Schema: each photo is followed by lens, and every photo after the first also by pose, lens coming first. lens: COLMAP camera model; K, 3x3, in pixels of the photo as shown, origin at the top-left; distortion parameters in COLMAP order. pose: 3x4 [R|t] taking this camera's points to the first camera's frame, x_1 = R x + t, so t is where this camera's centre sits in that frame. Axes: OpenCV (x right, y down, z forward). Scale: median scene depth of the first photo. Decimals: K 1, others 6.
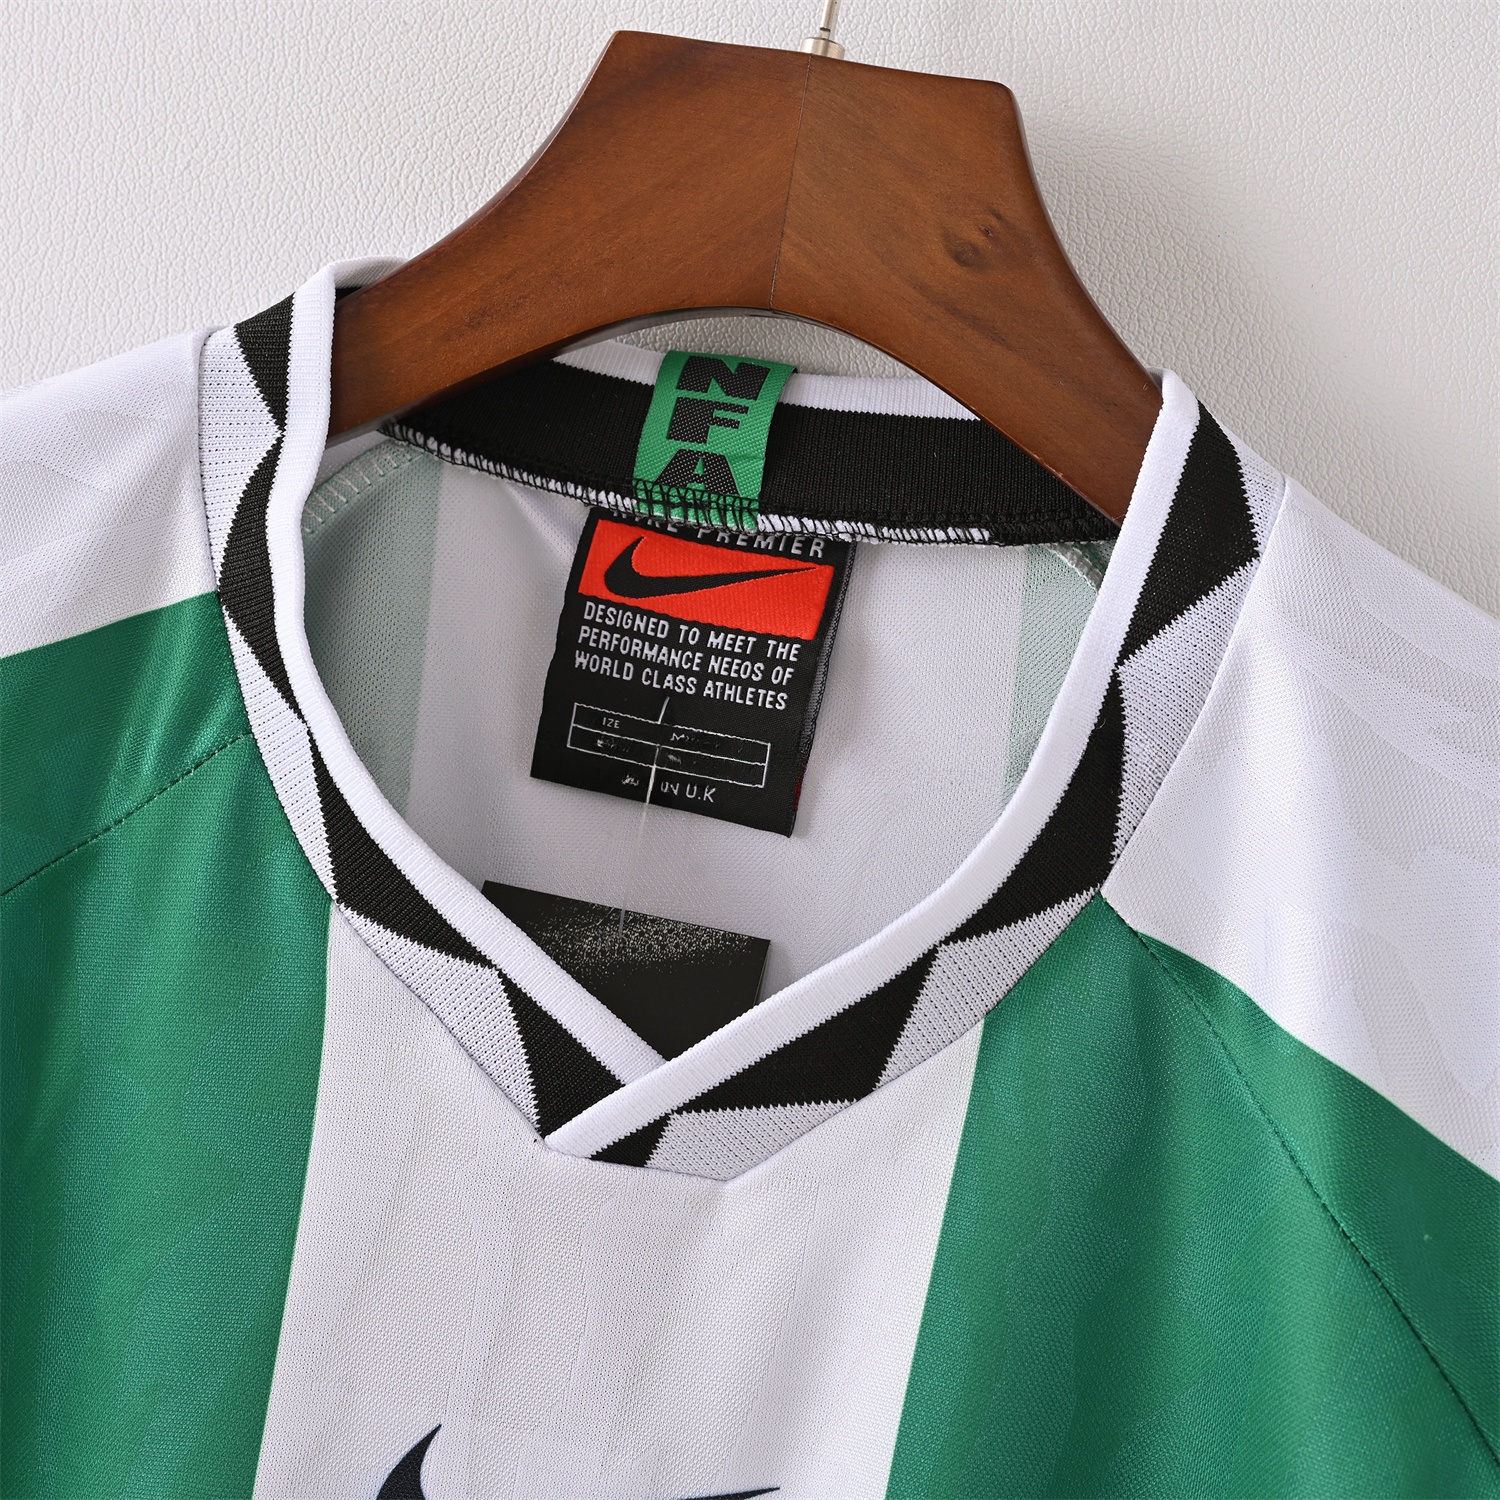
lens RADIAL K [[3839.9, 0, 750.5], [0, 3839.9, 749.6], [0, 0, 1]] dist [0.094653, 0.000000]
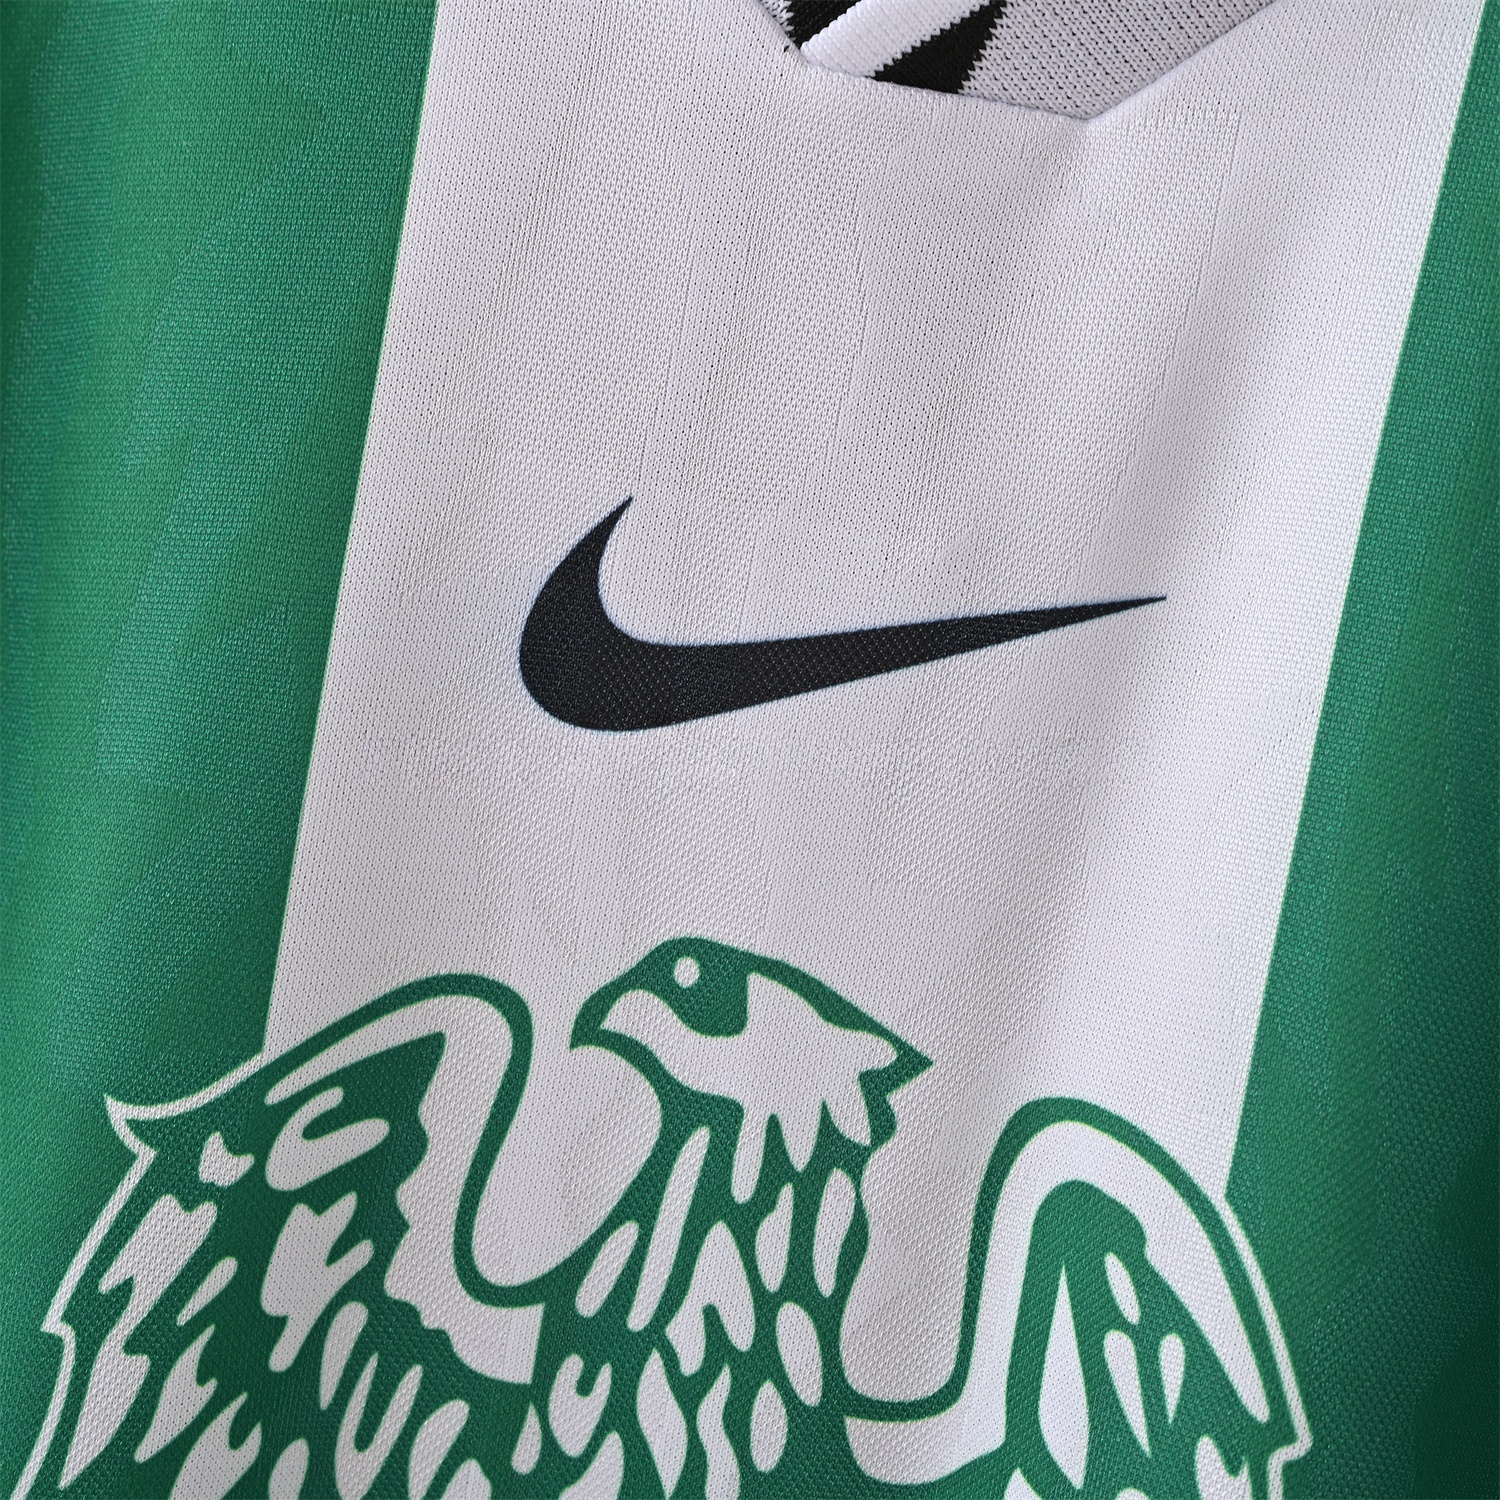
lens RADIAL K [[3839.9, 0, 749.6], [0, 3839.9, 749.8], [0, 0, 1]] dist [0.094653, 0.000000]
pose [[0.999844, 0.015717, -0.008107, -0.055043], [-0.015071, 0.997114, 0.074403, 0.169164], [0.009253, -0.074269, 0.997195, 0.363096]]
